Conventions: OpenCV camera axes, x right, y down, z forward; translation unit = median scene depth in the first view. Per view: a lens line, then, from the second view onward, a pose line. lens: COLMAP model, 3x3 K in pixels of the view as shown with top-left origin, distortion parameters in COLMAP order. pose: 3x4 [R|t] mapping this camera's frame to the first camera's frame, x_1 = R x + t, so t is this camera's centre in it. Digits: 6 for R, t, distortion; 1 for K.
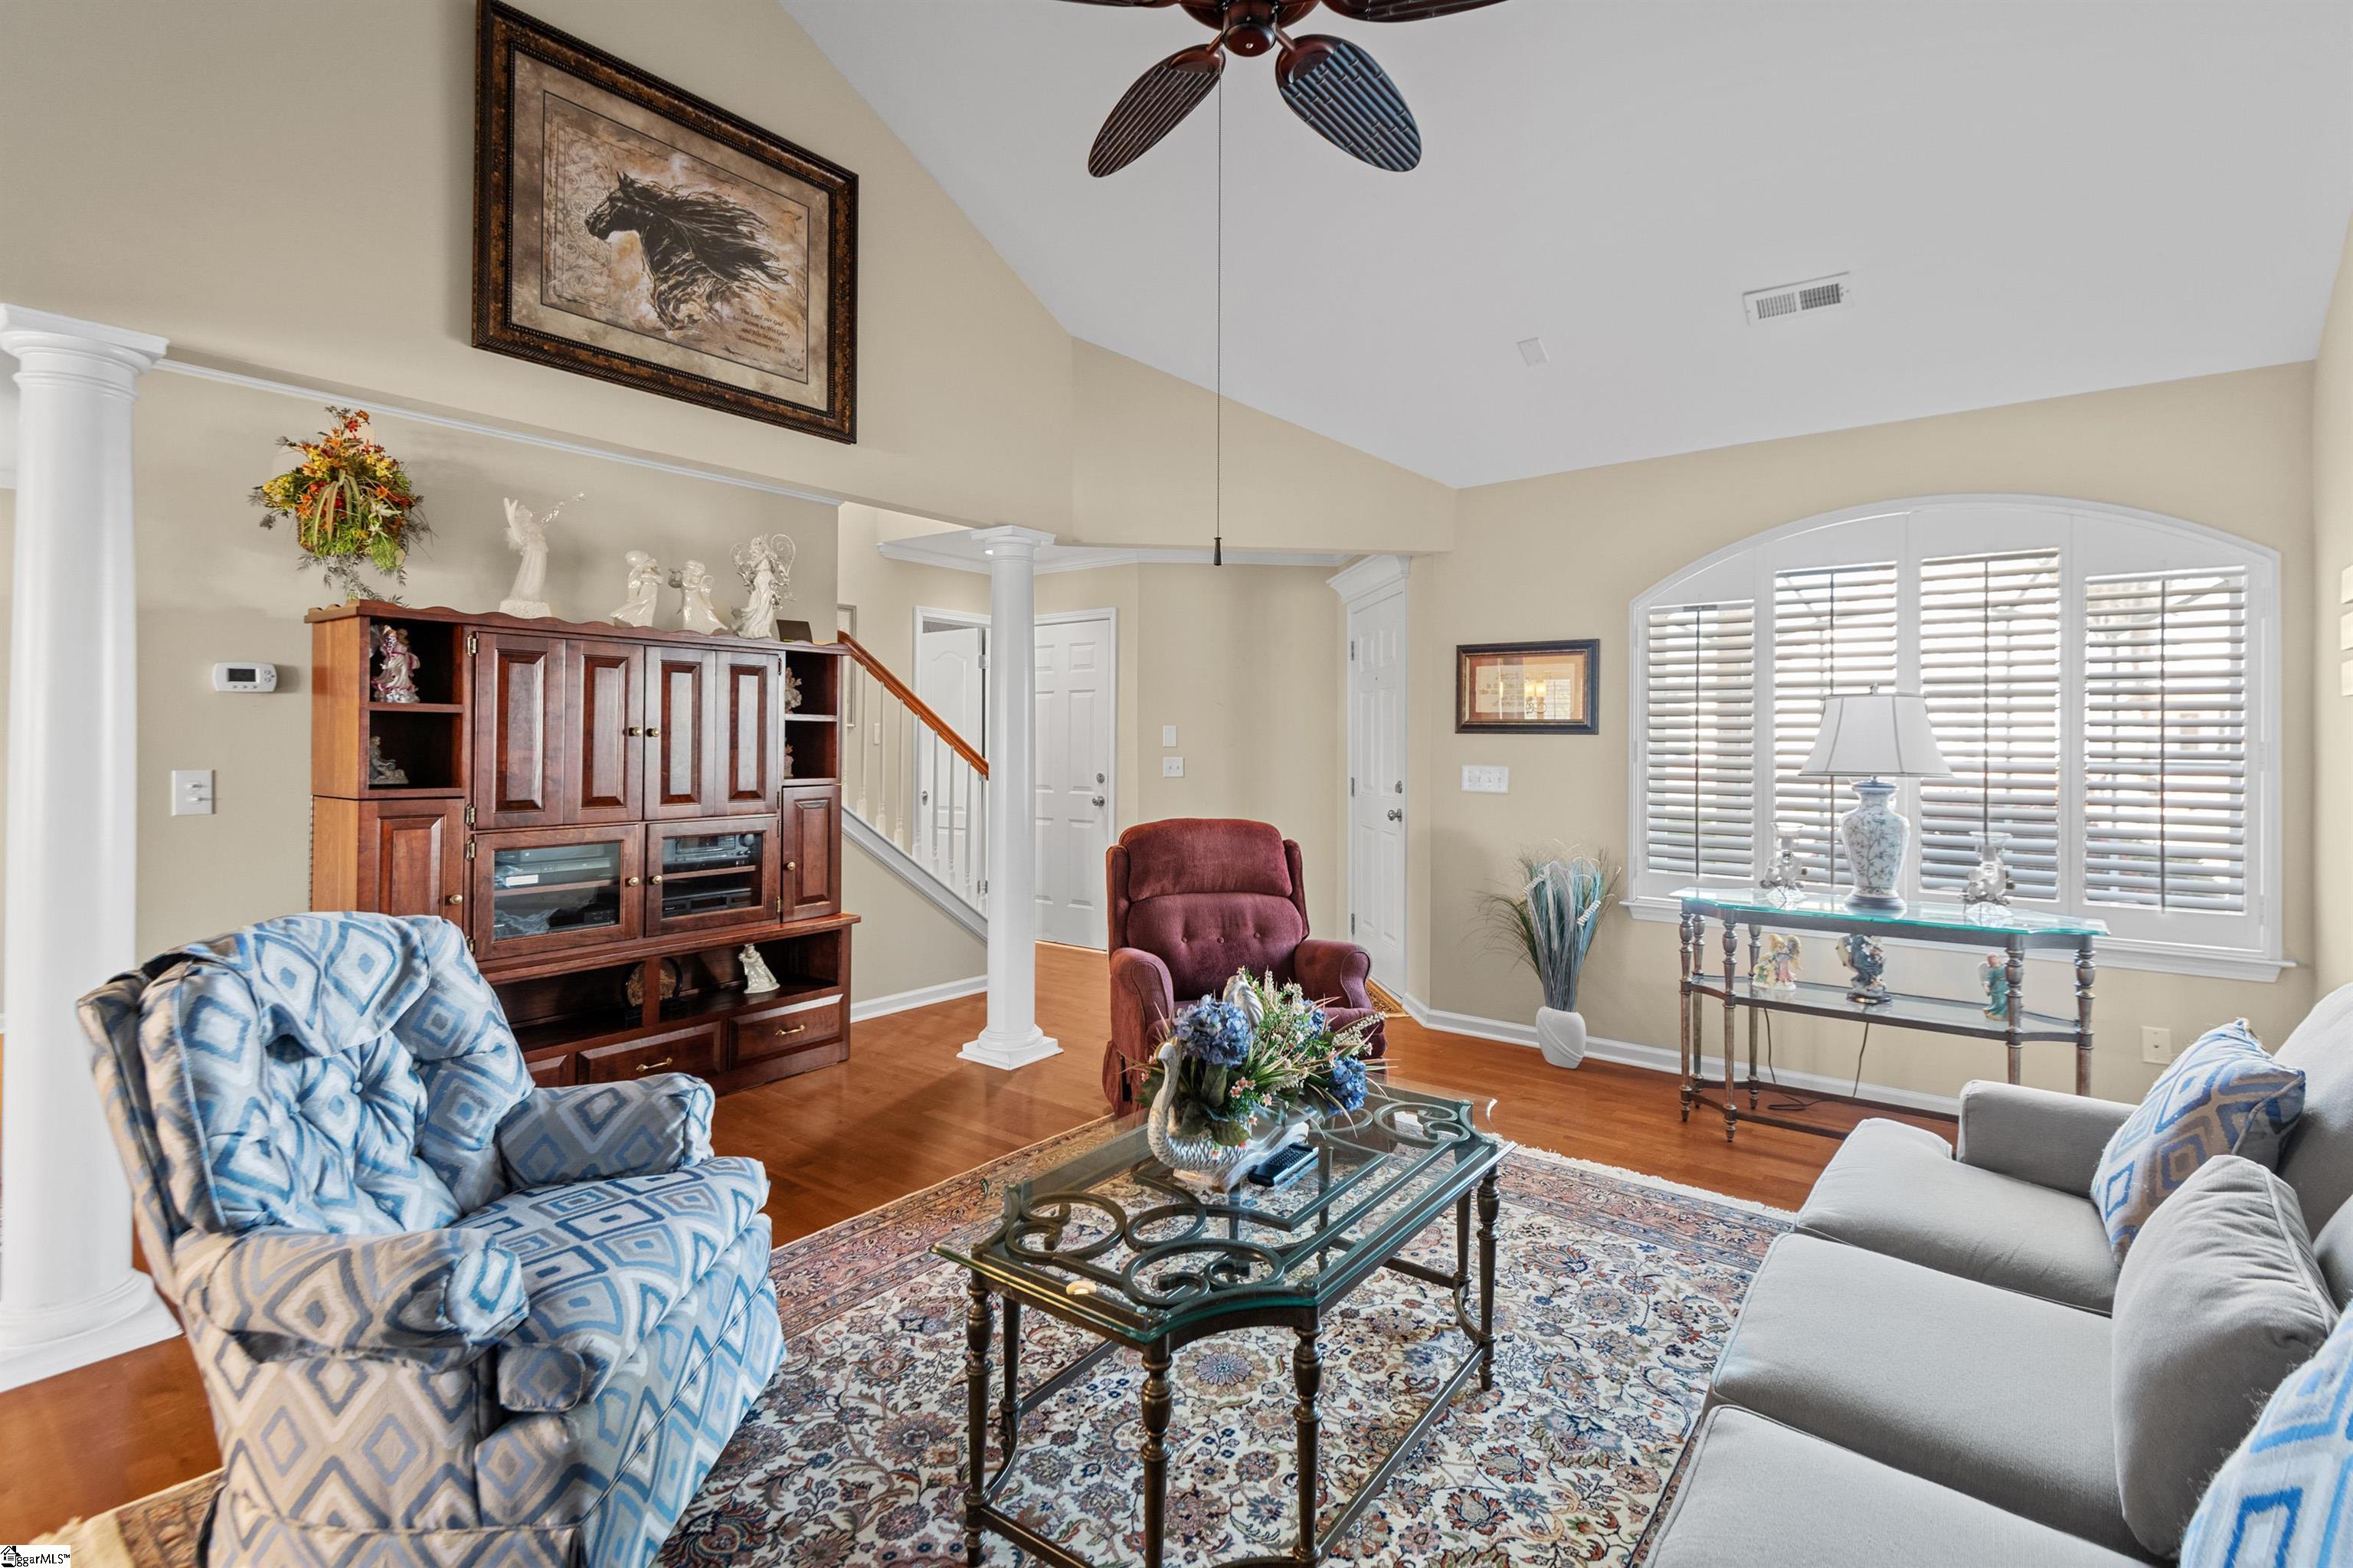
lens RADIAL K [[1082.5, 0, 1219.6], [0, 1082.5, 757.9], [0, 0, 1]] dist [0.024855, -0.014869]
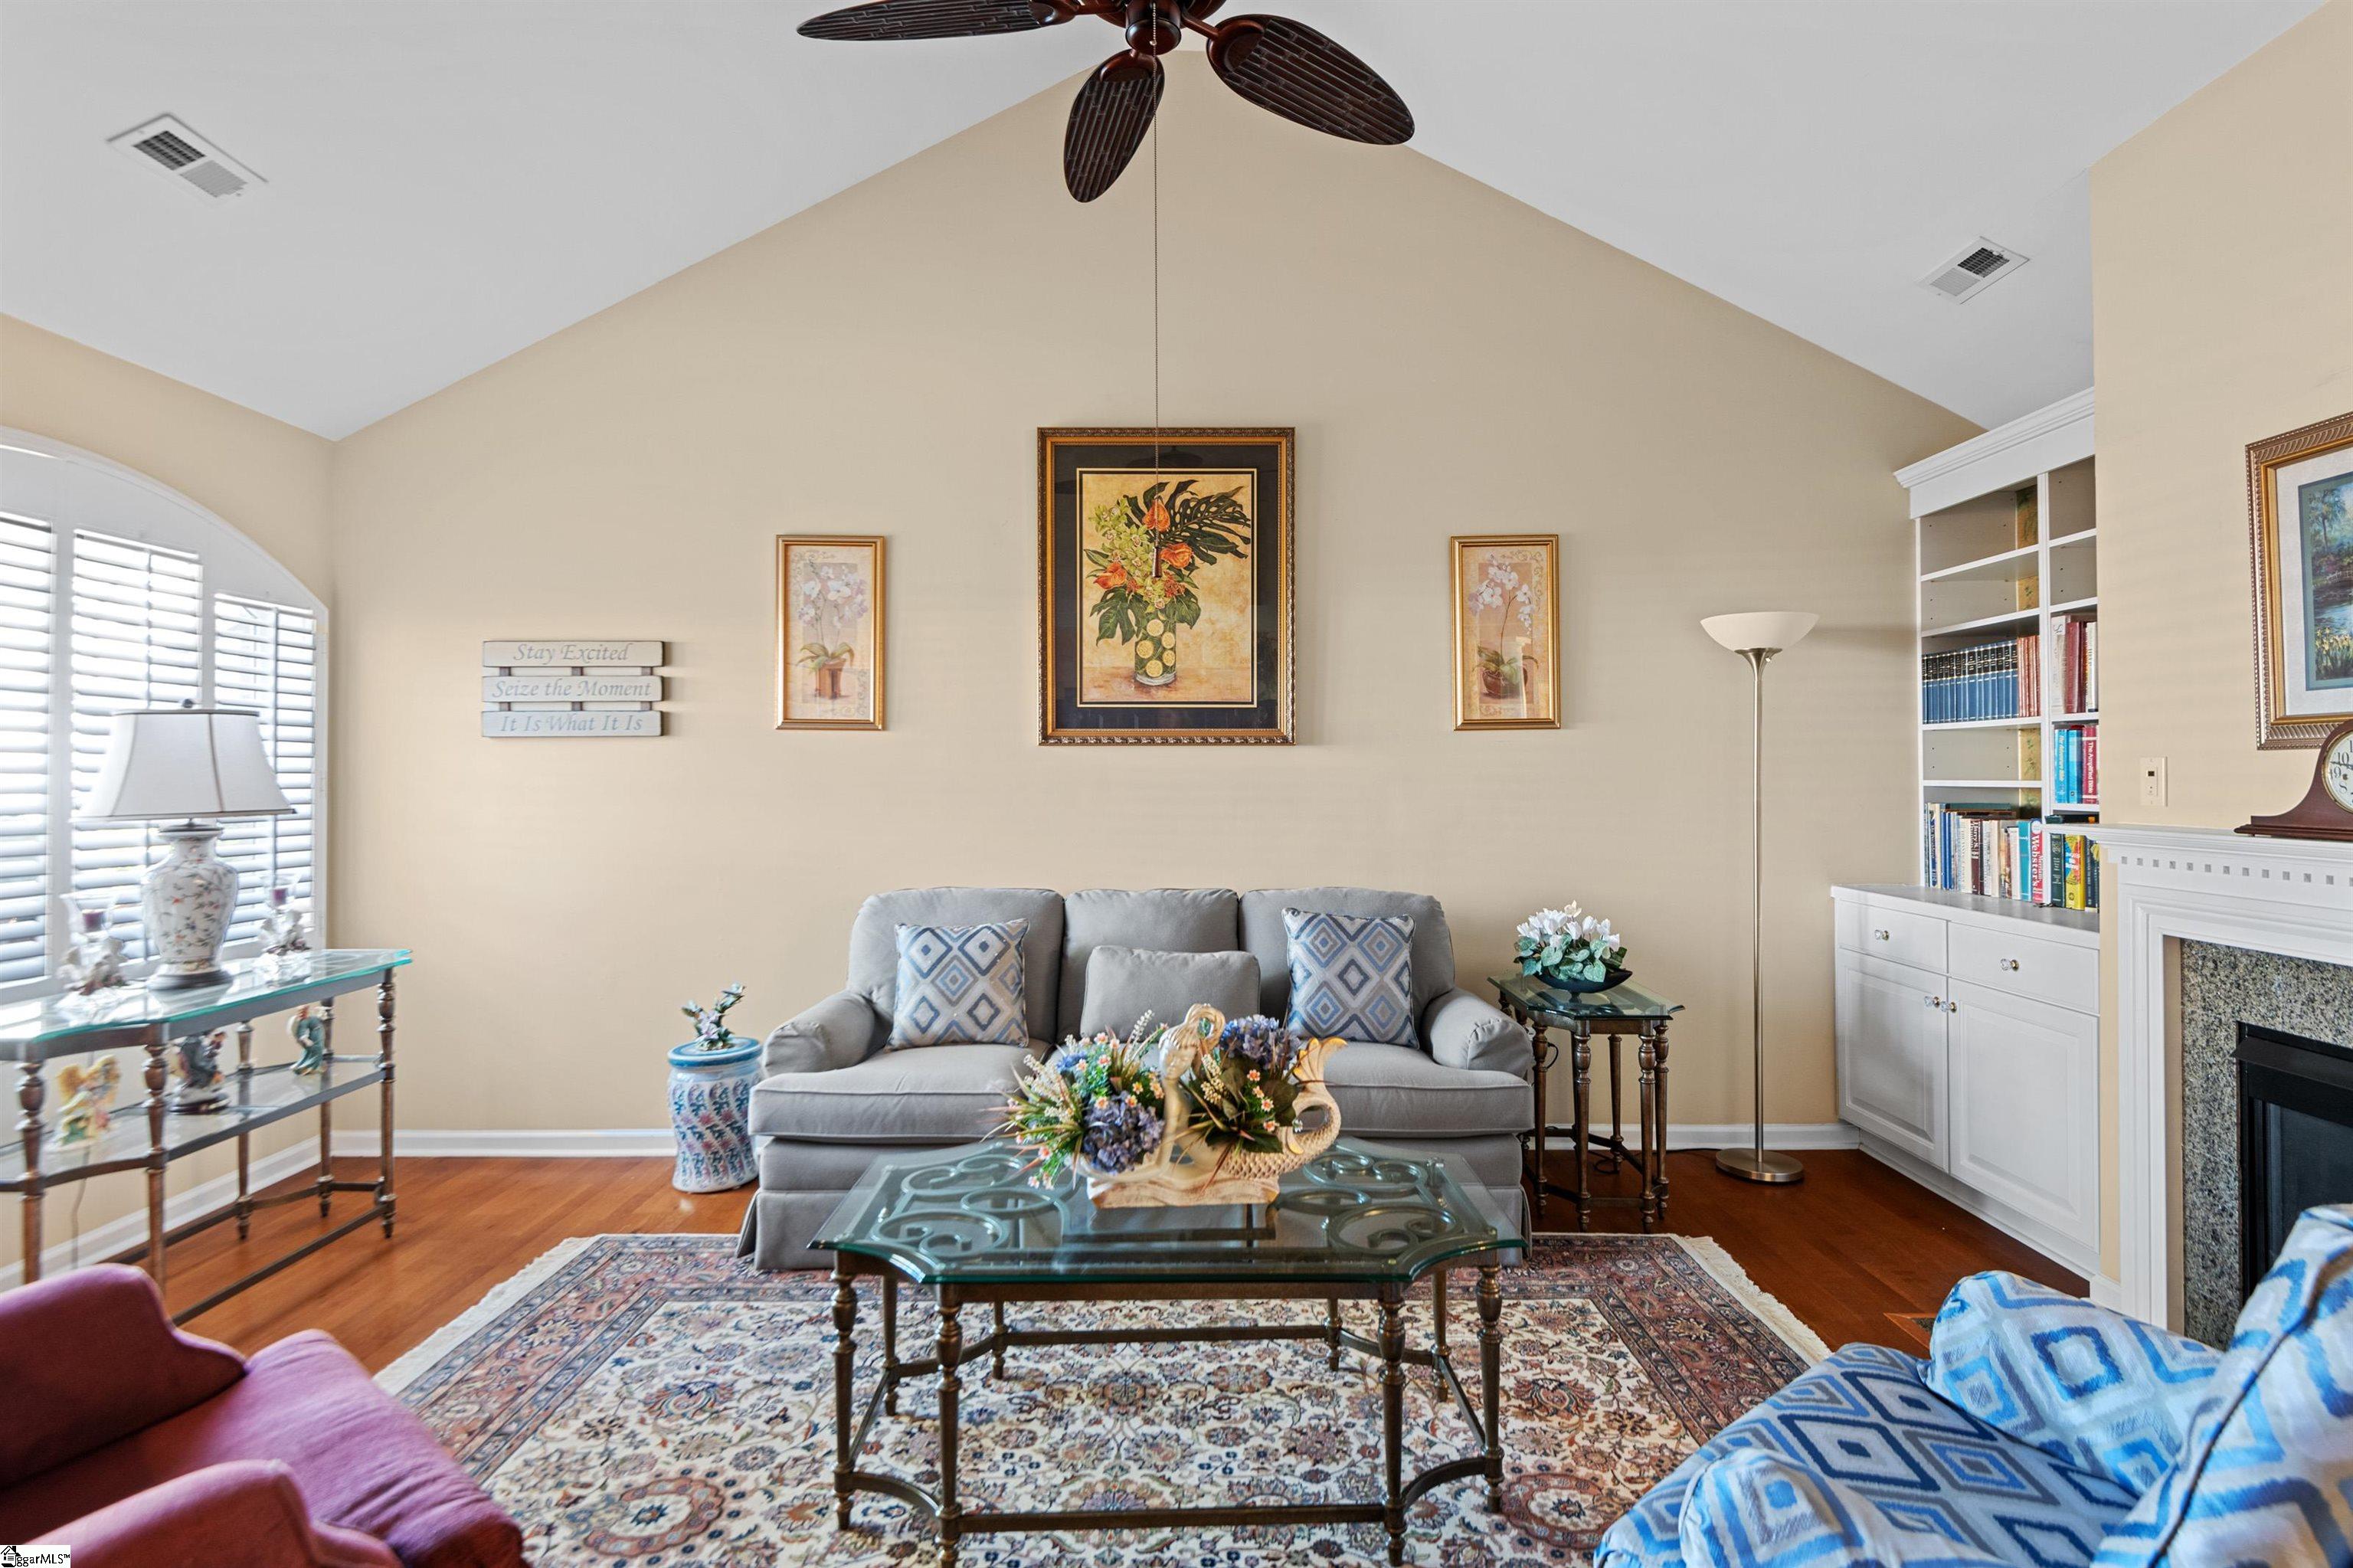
lens RADIAL K [[1131.0, 0, 1163.5], [0, 1131.0, 763.9], [0, 0, 1]] dist [0.000777, -0.000287]
pose [[-0.578672, 0.006360, 0.815536, -0.566662], [0.010556, 0.999944, -0.000308, -0.016887], [-0.815492, 0.008431, -0.578707, 1.124096]]
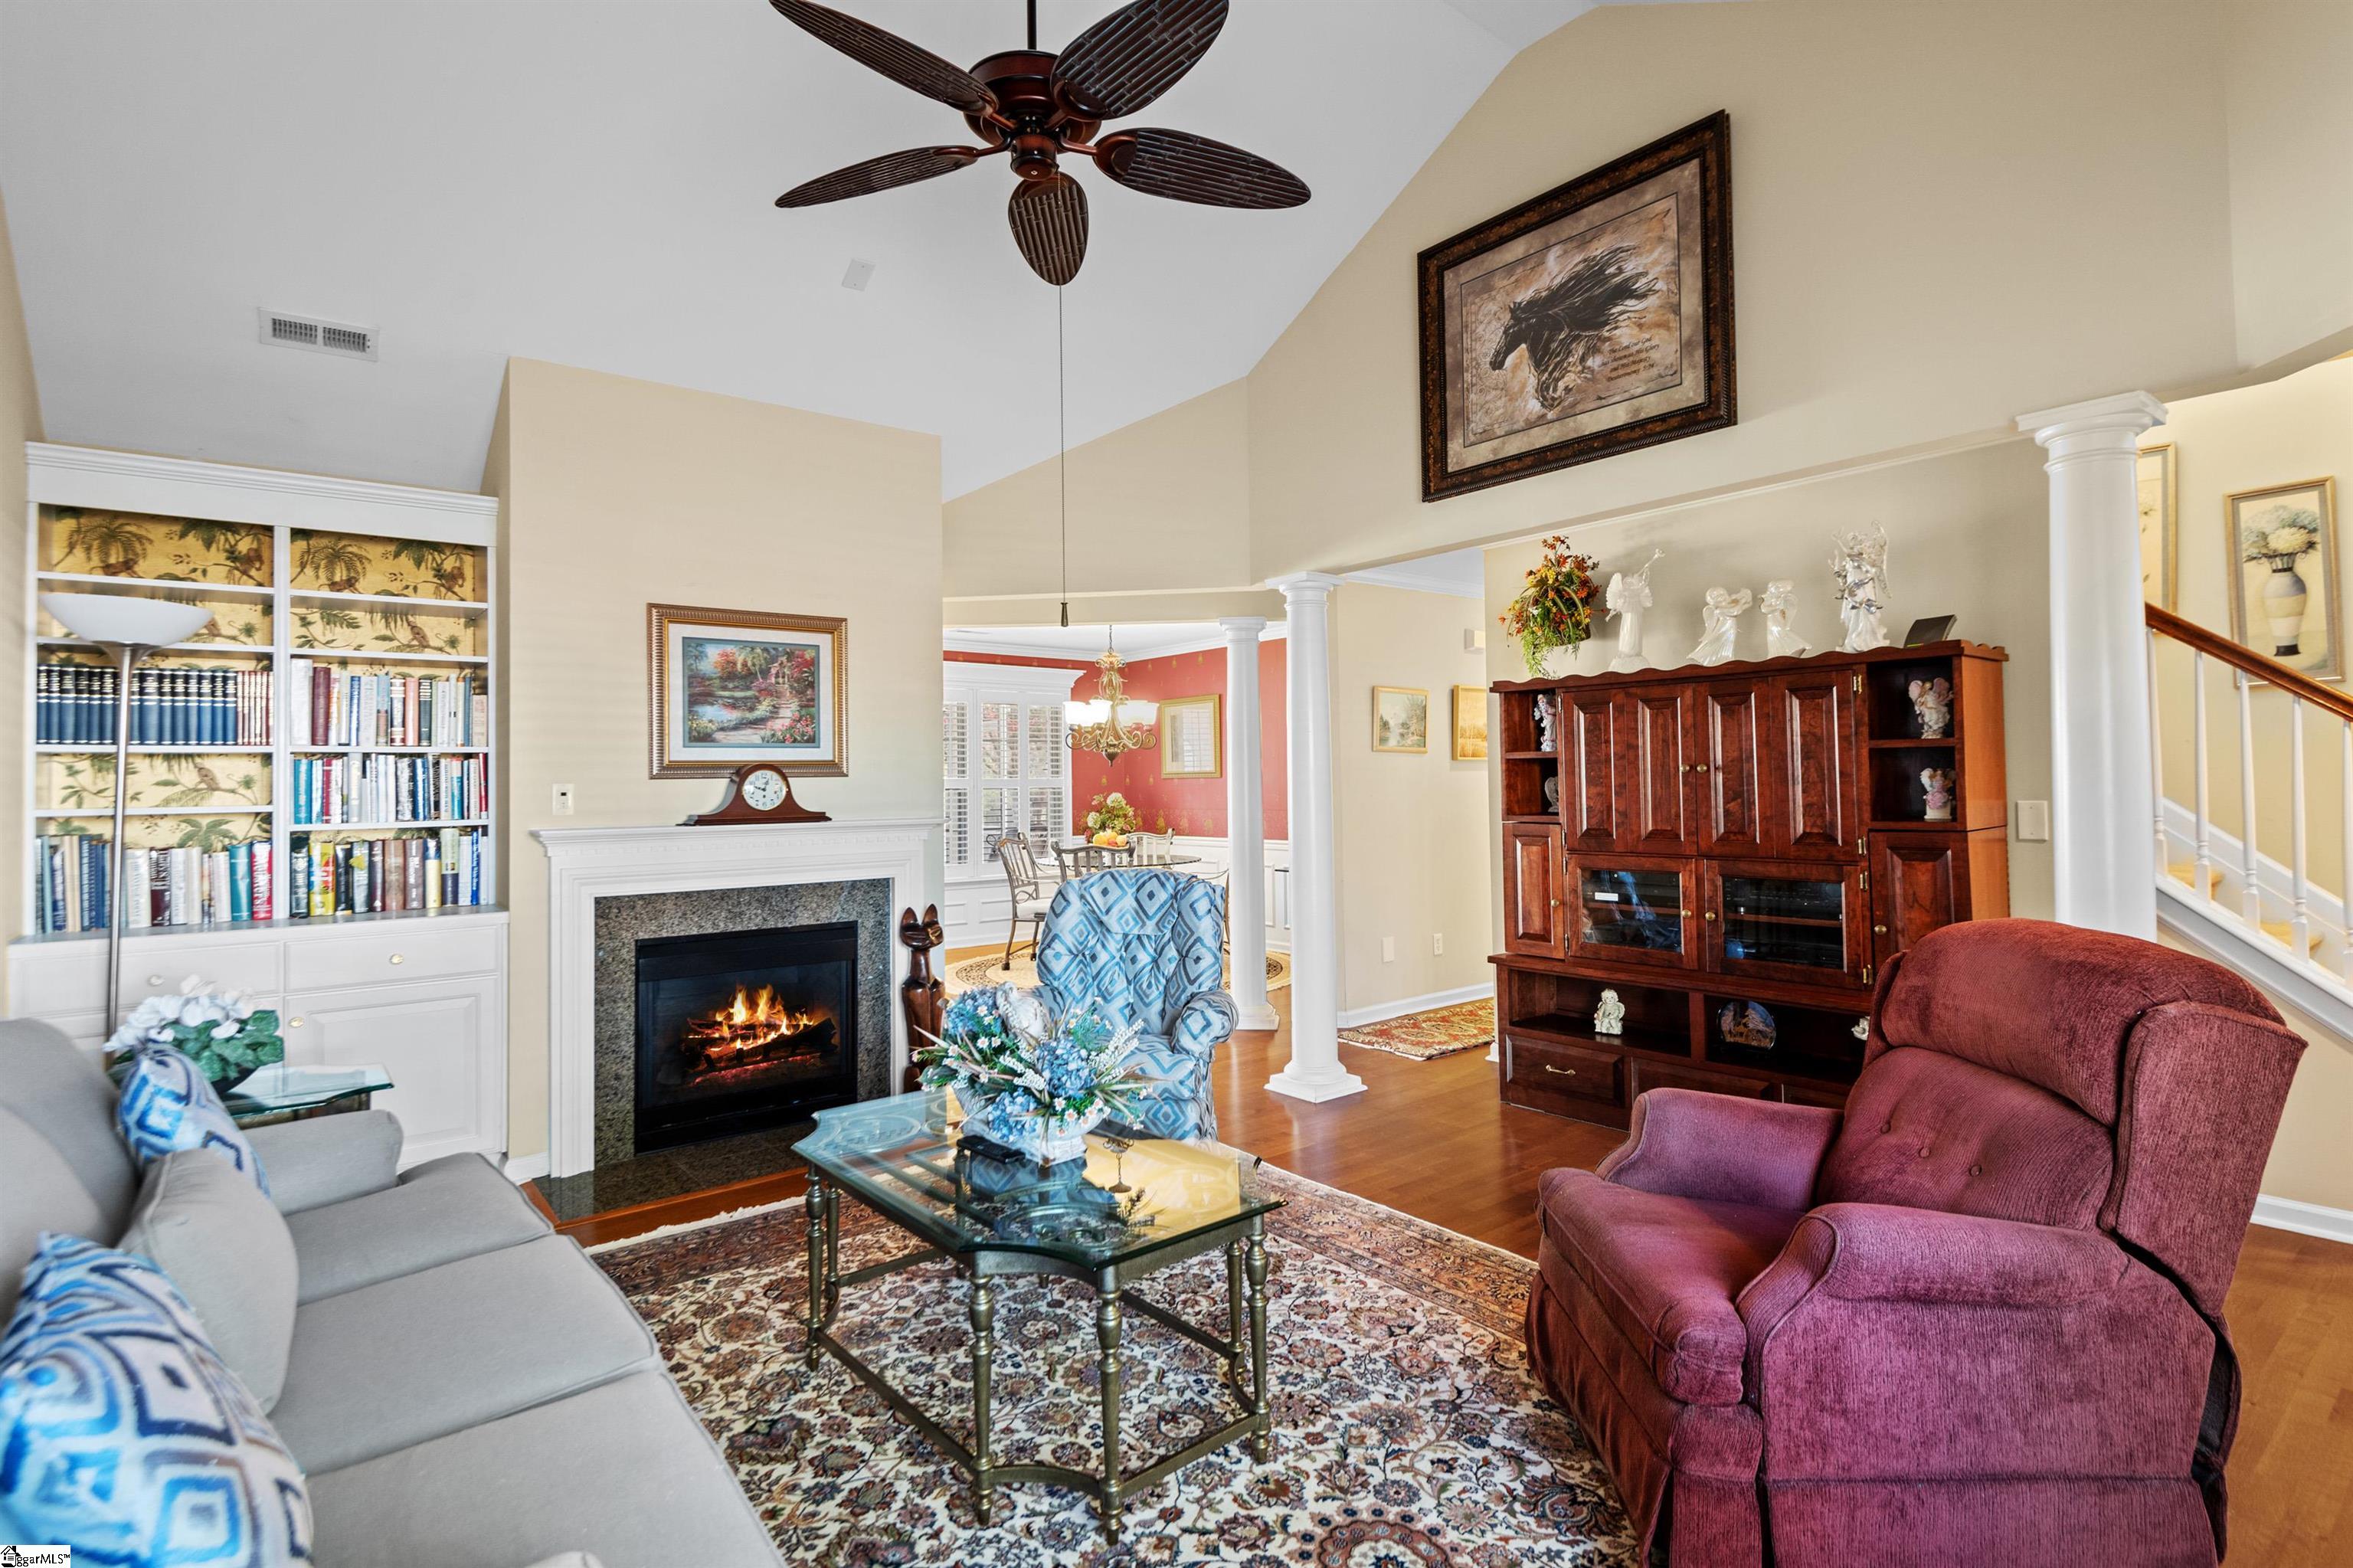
lens RADIAL K [[1198.2, 0, 1191.3], [0, 1198.2, 764.9], [0, 0, 1]] dist [0.054753, -0.036230]
pose [[-0.257533, -0.012742, -0.966185, 0.865030], [0.002345, 0.999902, -0.013812, -0.014127], [0.966267, -0.005823, -0.257478, 1.059151]]
